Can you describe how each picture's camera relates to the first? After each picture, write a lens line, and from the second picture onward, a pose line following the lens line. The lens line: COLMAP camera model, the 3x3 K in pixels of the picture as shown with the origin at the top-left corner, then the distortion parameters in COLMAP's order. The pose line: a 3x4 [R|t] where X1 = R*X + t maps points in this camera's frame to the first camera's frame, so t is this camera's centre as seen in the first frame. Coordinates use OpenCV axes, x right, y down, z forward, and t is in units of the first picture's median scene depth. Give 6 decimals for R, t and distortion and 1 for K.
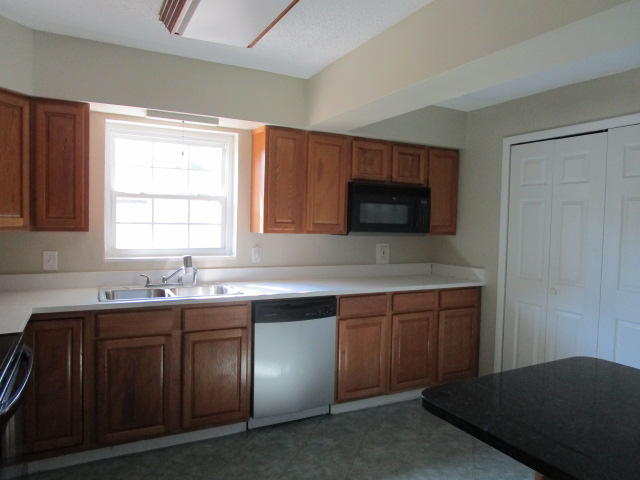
lens RADIAL K [[445.9, 0, 320.0], [0, 445.9, 240.0], [0, 0, 1]] dist [-0.041458, 0.004845]
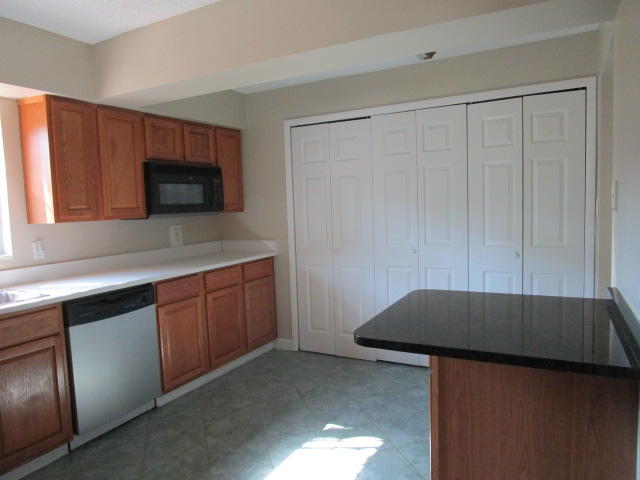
lens RADIAL K [[445.9, 0, 320.0], [0, 445.9, 240.0], [0, 0, 1]] dist [-0.041458, 0.004845]
pose [[0.828462, -0.102105, 0.550659, -0.170157], [0.080175, 0.994735, 0.063826, 0.003832], [-0.554277, -0.008728, 0.832287, 0.022438]]
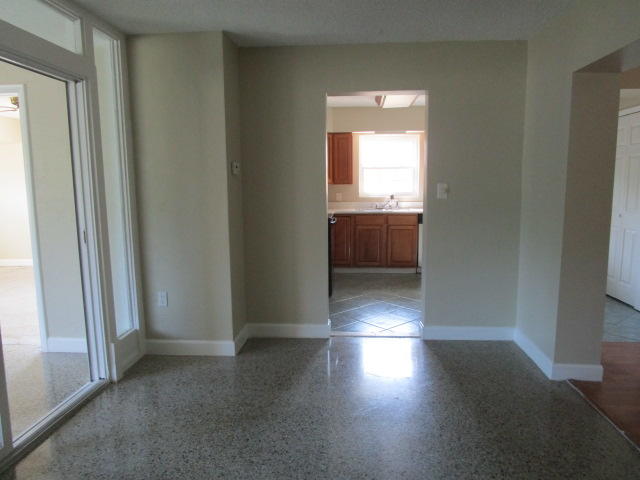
lens RADIAL K [[445.9, 0, 320.0], [0, 445.9, 240.0], [0, 0, 1]] dist [-0.041458, 0.004845]
pose [[0.843415, 0.039092, -0.535839, 0.561293], [0.007769, 0.996358, 0.084917, 0.065008], [0.537207, -0.075783, 0.840039, -1.019575]]
